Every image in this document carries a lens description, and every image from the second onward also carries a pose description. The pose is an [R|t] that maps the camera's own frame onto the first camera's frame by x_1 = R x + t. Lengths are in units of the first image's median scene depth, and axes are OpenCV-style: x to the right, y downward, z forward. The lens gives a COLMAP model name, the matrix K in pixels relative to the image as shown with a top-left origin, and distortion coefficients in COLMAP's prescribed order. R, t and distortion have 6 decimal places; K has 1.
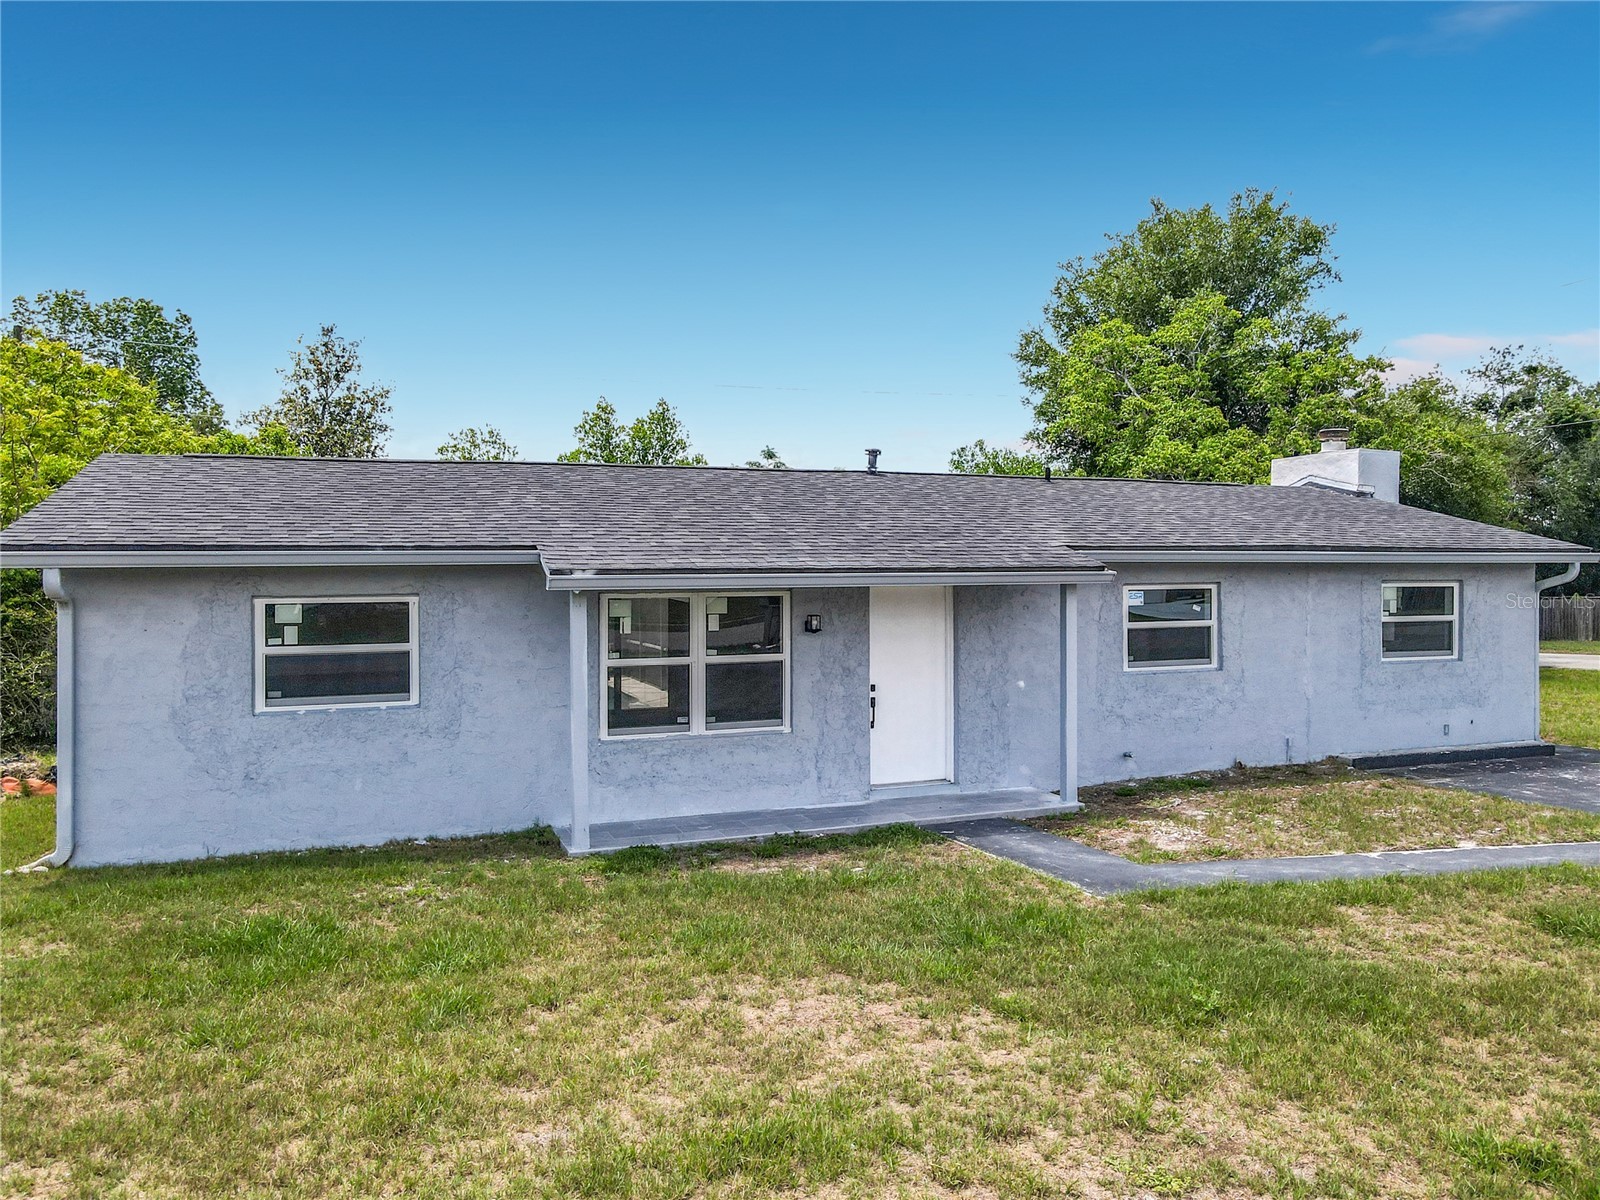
lens RADIAL K [[1177.2, 0, 814.3], [0, 1177.2, 603.8], [0, 0, 1]] dist [0.007469, -0.001807]
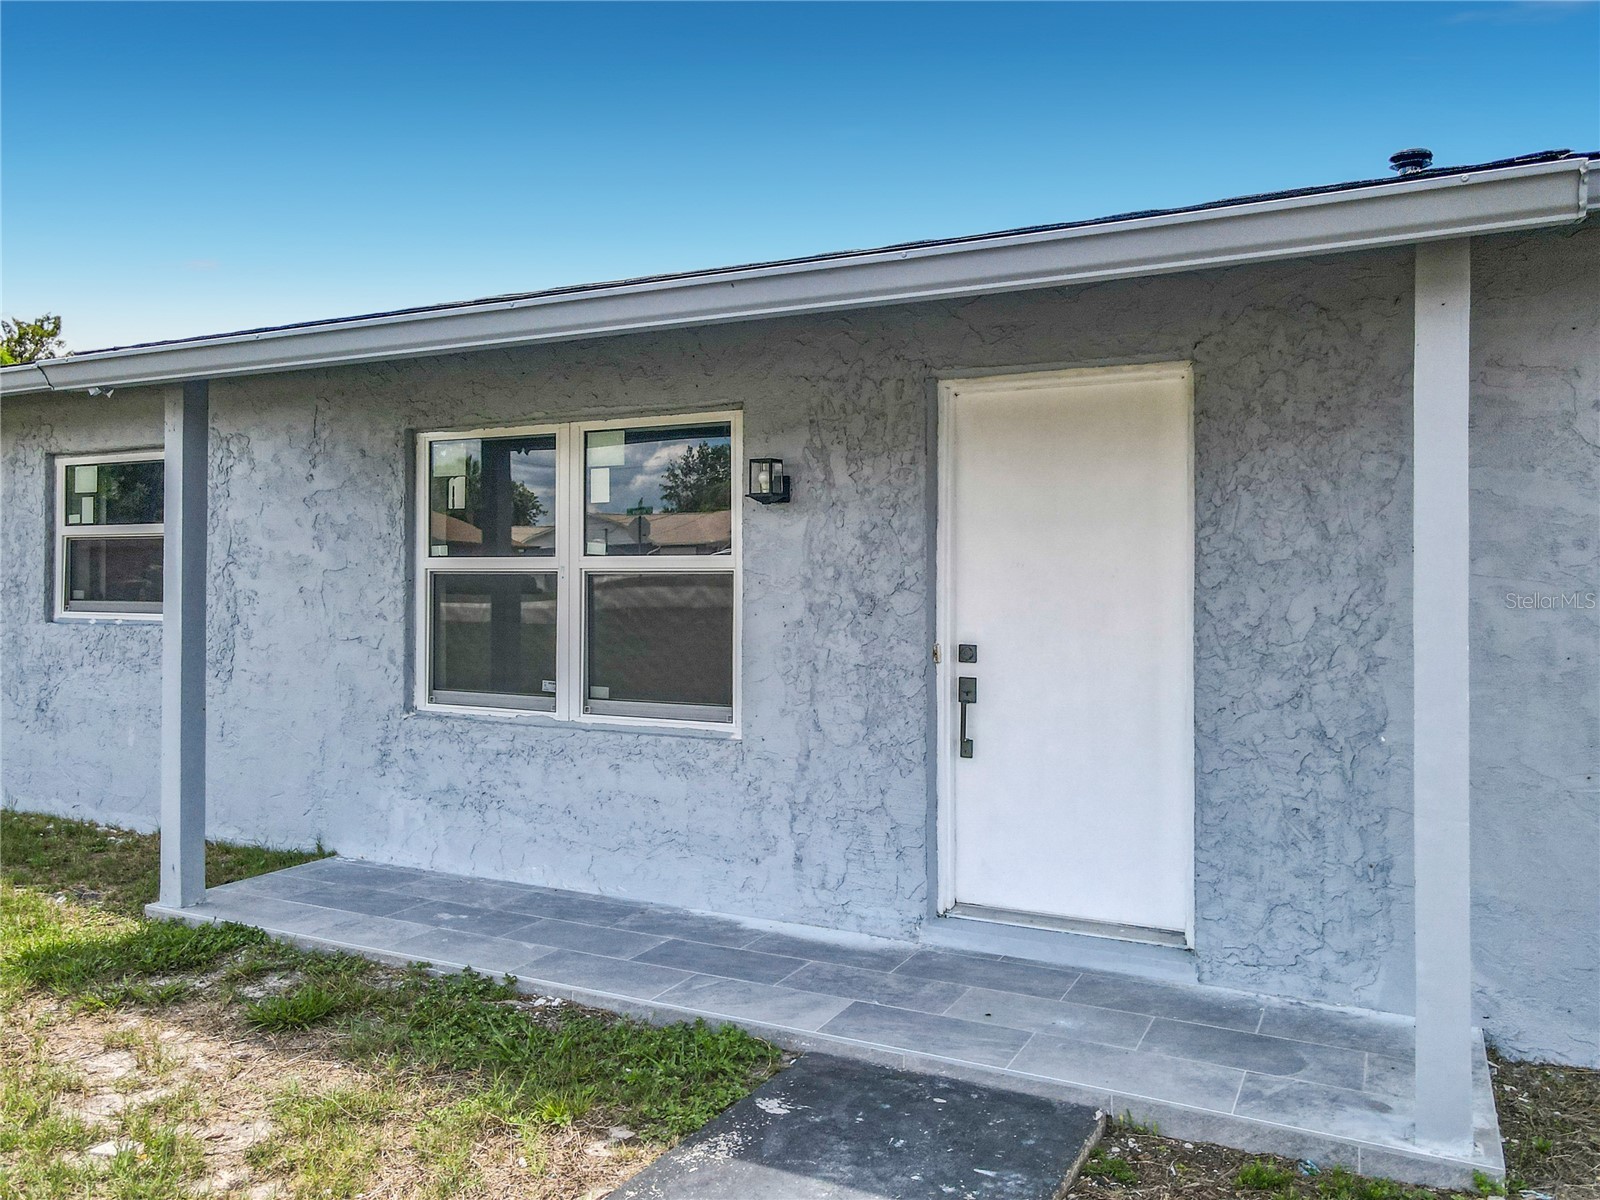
lens RADIAL K [[1202.8, 0, 812.6], [0, 1202.8, 575.9], [0, 0, 1]] dist [0.013897, 0.004104]
pose [[0.667445, 0.007450, -0.744621, 0.329822], [-0.026046, 0.999572, -0.013346, 0.056247], [0.744203, 0.028302, 0.667354, 0.742274]]
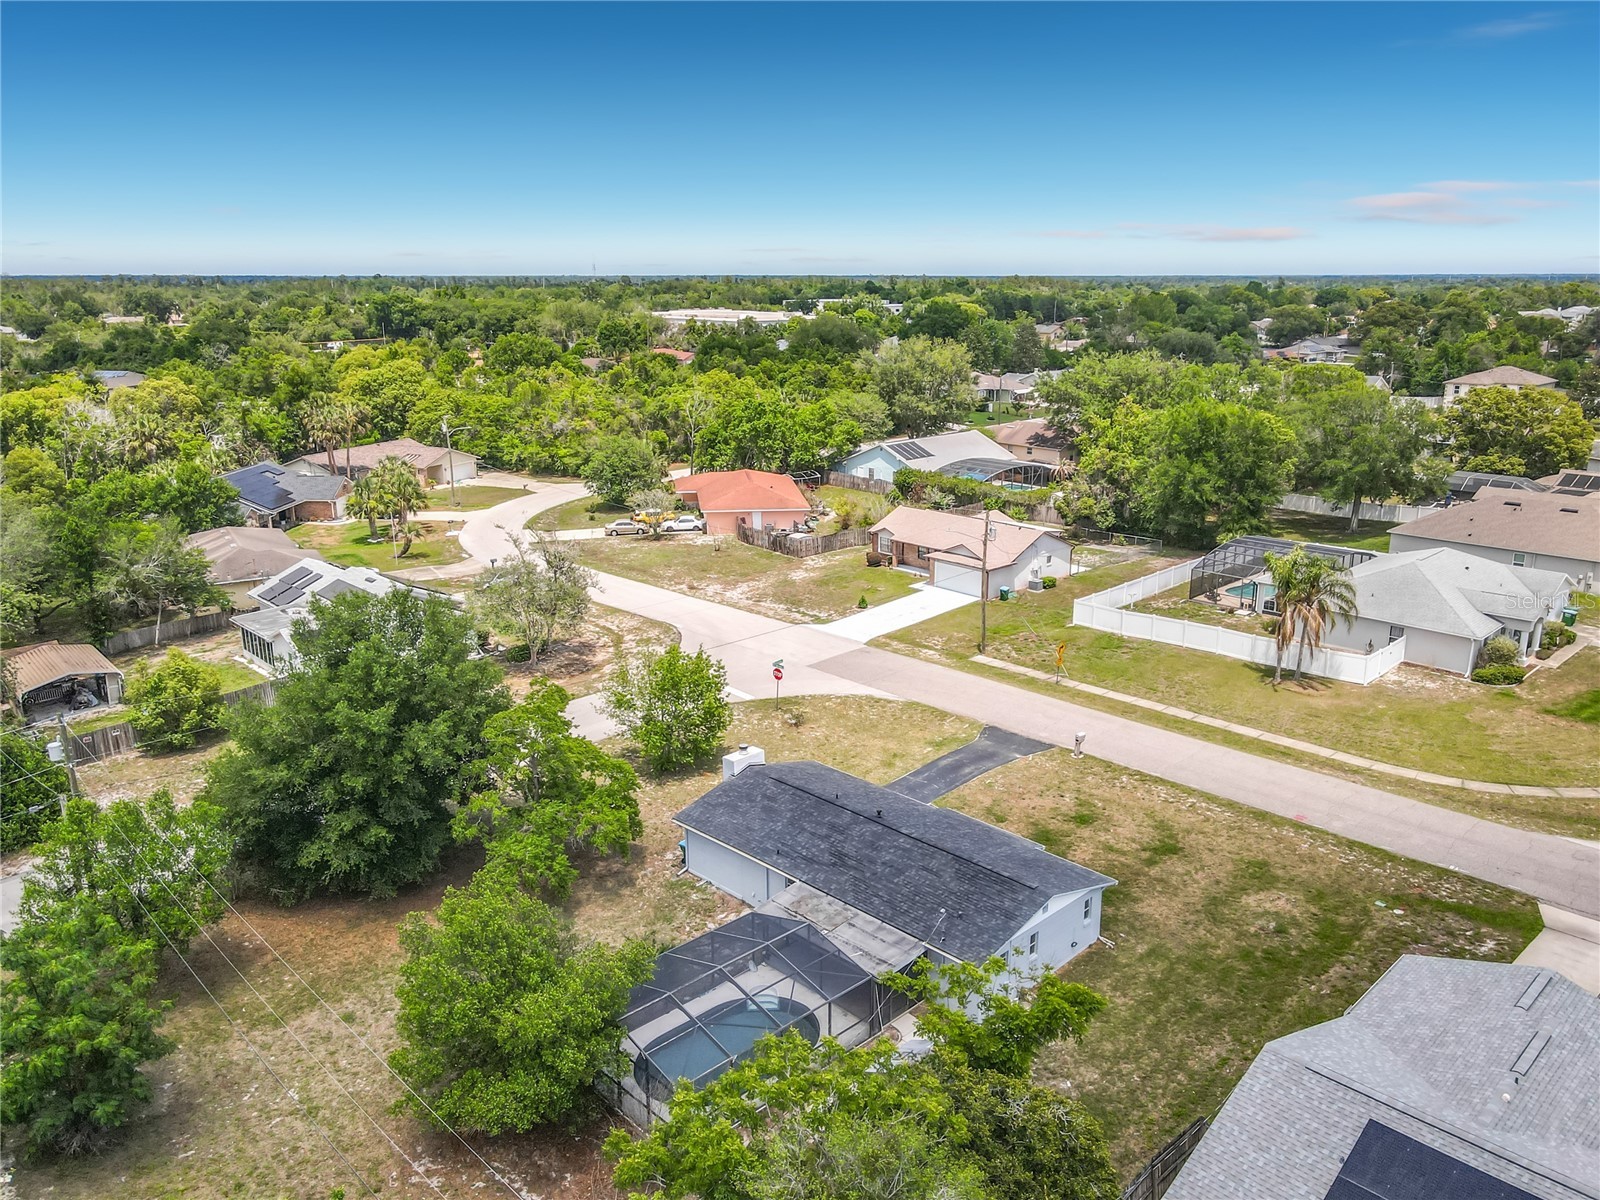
lens RADIAL K [[1184.9, 0, 822.2], [0, 1184.9, 601.2], [0, 0, 1]] dist [0.010345, 0.011426]
pose [[-0.399216, -0.234768, 0.886290, -3.567539], [0.026491, 0.963304, 0.267101, -2.106182], [-0.916474, 0.130110, -0.378347, 3.146752]]
